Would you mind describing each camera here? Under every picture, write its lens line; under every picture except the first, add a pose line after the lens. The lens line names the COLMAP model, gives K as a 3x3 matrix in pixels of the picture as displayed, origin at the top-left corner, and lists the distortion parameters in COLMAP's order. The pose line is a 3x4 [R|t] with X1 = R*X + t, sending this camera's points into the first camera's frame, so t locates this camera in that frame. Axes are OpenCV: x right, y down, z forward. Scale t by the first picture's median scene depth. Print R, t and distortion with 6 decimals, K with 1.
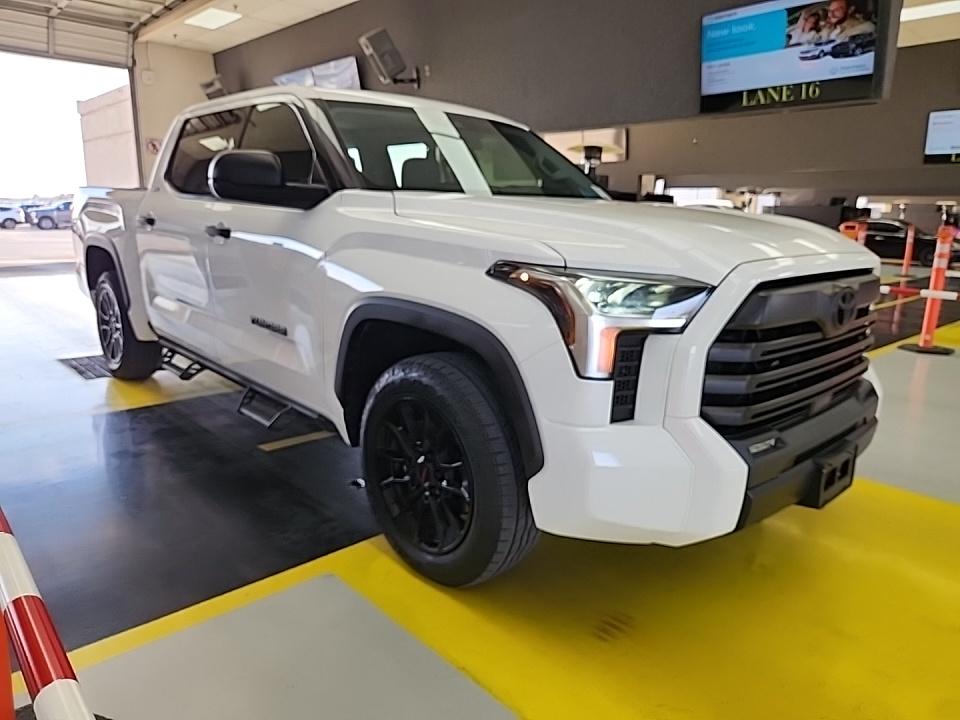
lens RADIAL K [[656.3, 0, 491.2], [0, 656.3, 358.0], [0, 0, 1]] dist [0.025103, -0.006756]
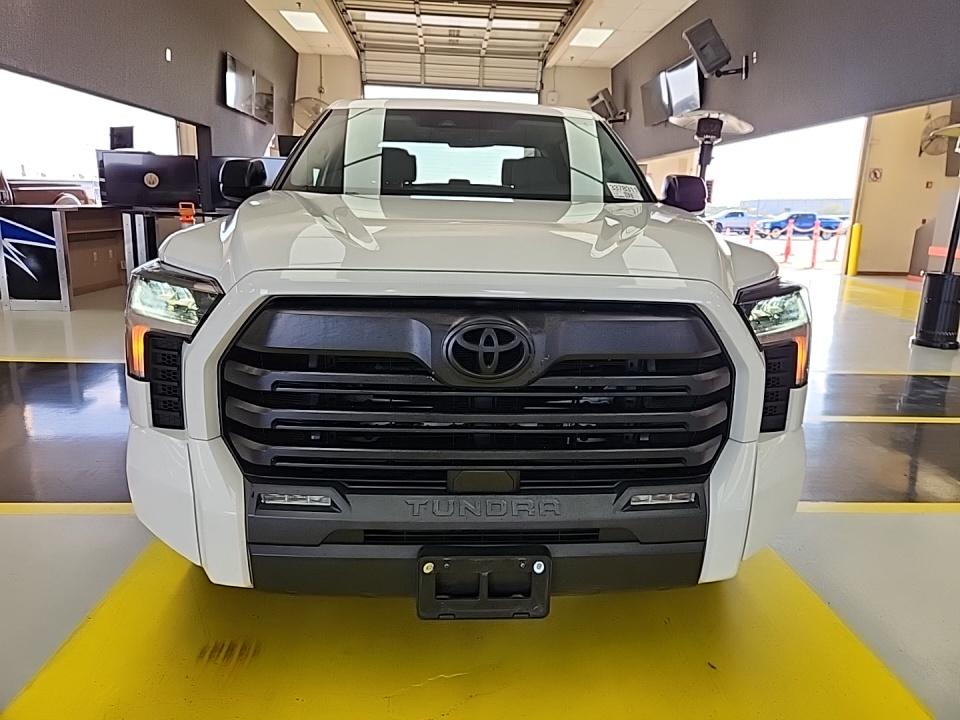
lens RADIAL K [[656.3, 0, 491.2], [0, 656.3, 358.0], [0, 0, 1]] dist [0.025103, -0.006756]
pose [[0.776710, 0.141882, -0.613670, 0.225253], [-0.147056, 0.988221, 0.042353, -0.022434], [0.612451, 0.057348, 0.788426, 0.104676]]
